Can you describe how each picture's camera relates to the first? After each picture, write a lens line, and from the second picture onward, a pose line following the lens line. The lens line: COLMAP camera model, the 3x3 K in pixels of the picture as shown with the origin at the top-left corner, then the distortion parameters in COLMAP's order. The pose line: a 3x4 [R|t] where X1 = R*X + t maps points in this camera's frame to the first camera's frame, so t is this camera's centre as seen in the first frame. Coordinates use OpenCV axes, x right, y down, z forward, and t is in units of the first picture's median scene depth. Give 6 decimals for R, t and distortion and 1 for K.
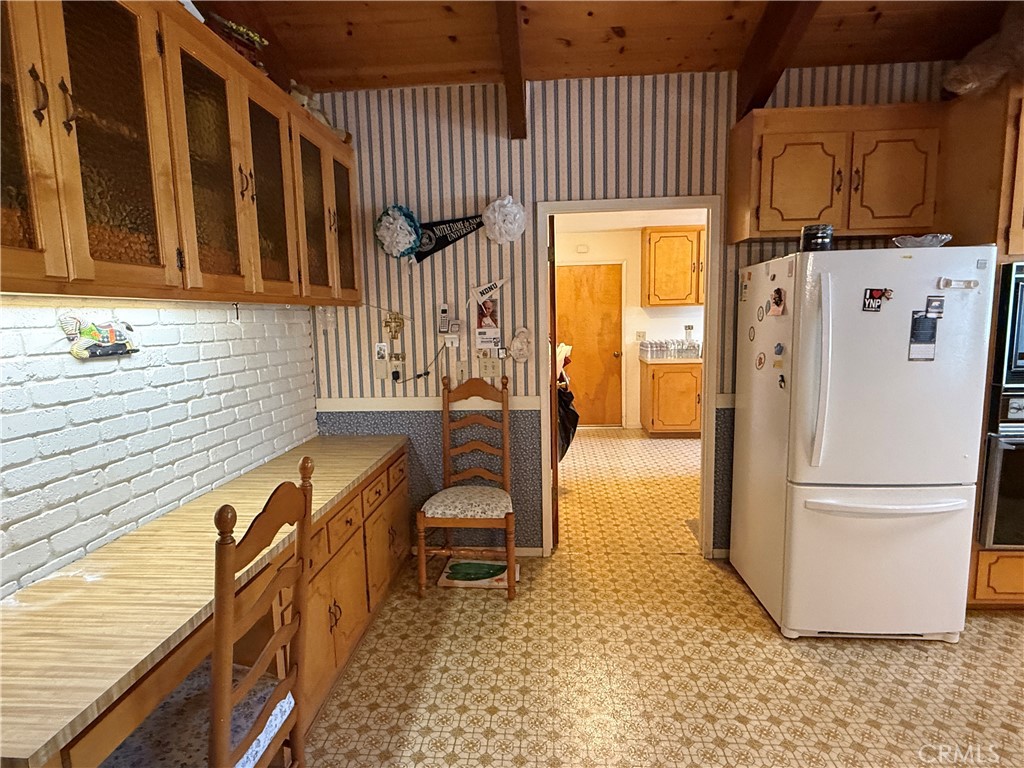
lens RADIAL K [[544.9, 0, 510.3], [0, 544.9, 383.8], [0, 0, 1]] dist [-0.006365, -0.000787]
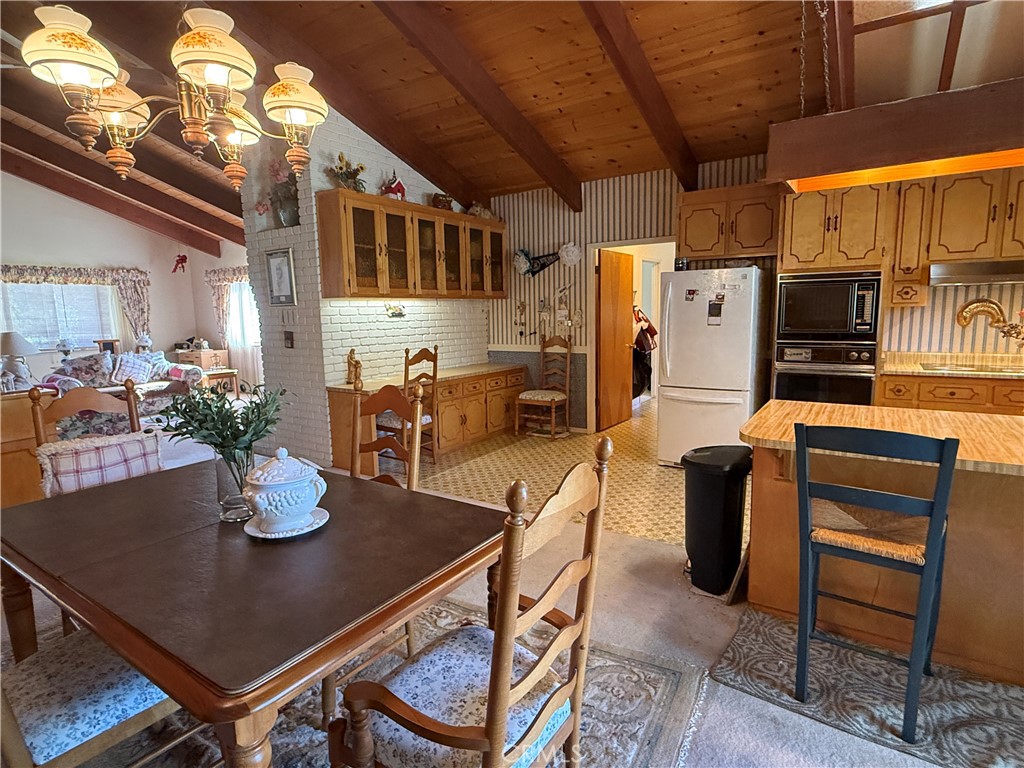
lens RADIAL K [[544.9, 0, 512.1], [0, 544.9, 385.4], [0, 0, 1]] dist [-0.006365, -0.000787]
pose [[0.868306, 0.072522, -0.490698, 0.790625], [-0.060686, 0.997354, 0.040017, 0.101635], [0.492302, -0.004968, 0.870410, -0.793646]]
